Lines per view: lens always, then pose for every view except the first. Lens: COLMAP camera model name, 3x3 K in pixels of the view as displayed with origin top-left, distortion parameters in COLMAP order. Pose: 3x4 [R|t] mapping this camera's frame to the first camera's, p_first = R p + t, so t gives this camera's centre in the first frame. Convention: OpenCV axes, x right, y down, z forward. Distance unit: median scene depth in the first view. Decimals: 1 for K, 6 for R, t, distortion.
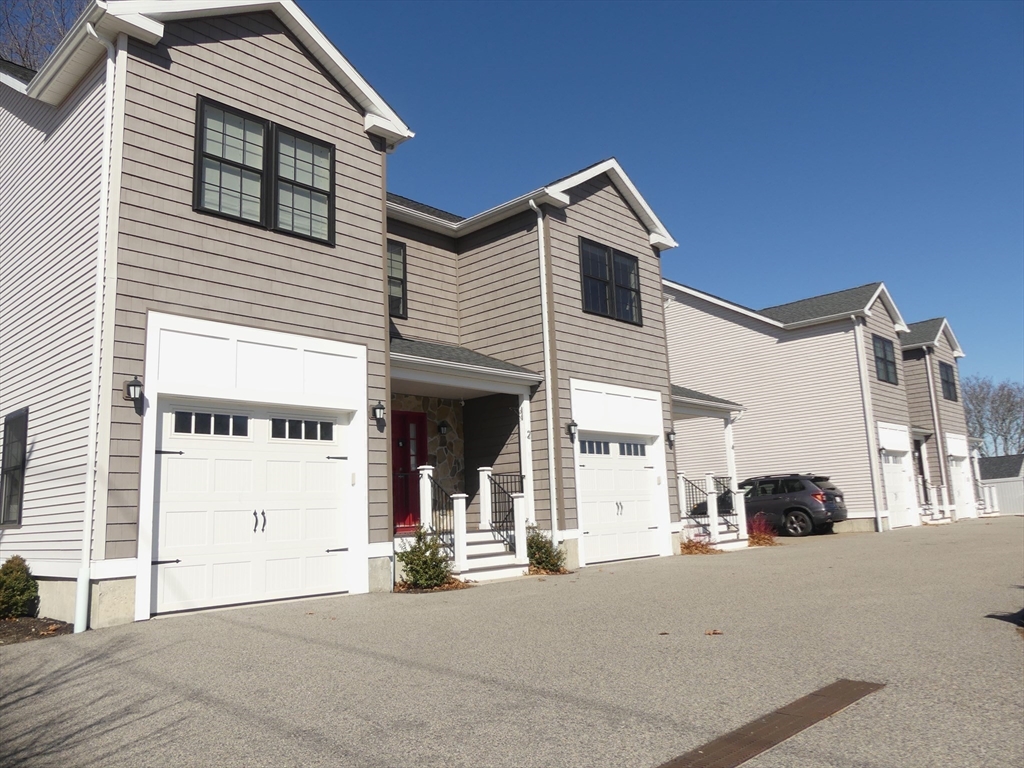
lens RADIAL K [[777.1, 0, 511.5], [0, 777.1, 380.0], [0, 0, 1]] dist [-0.023168, 0.029522]
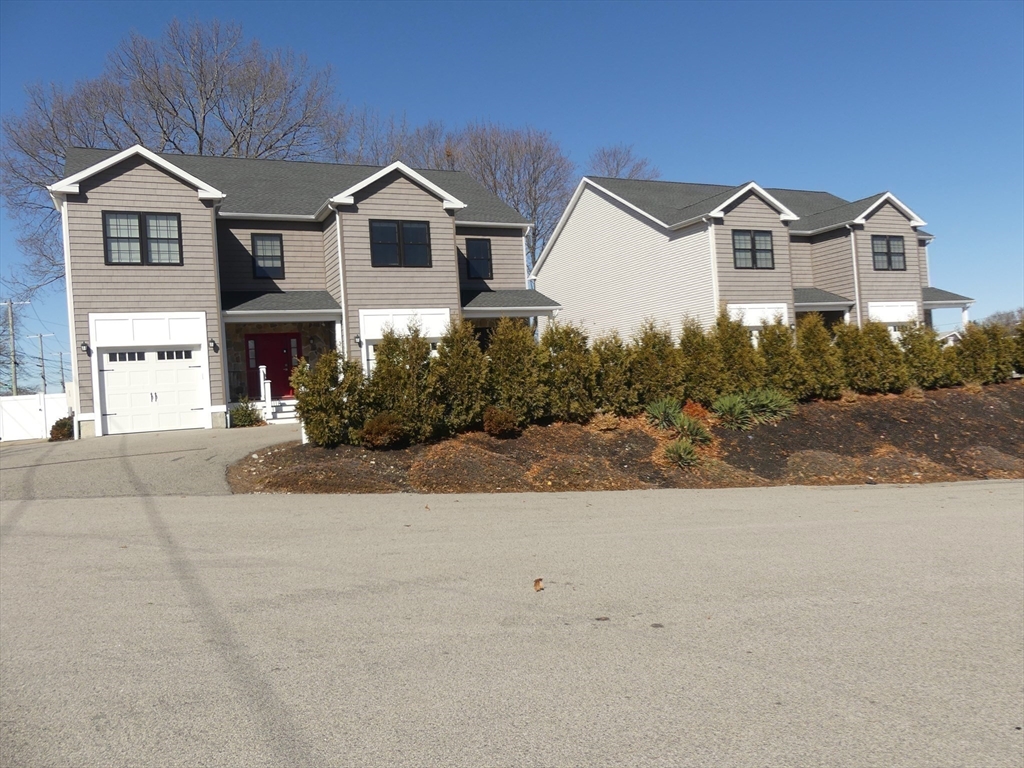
lens RADIAL K [[813.1, 0, 515.8], [0, 813.1, 390.0], [0, 0, 1]] dist [-0.026905, 0.026068]
pose [[0.931963, -0.018281, -0.362094, 1.402922], [0.086637, 0.981023, 0.173460, -0.146776], [0.352051, -0.193029, 0.915860, -0.742950]]
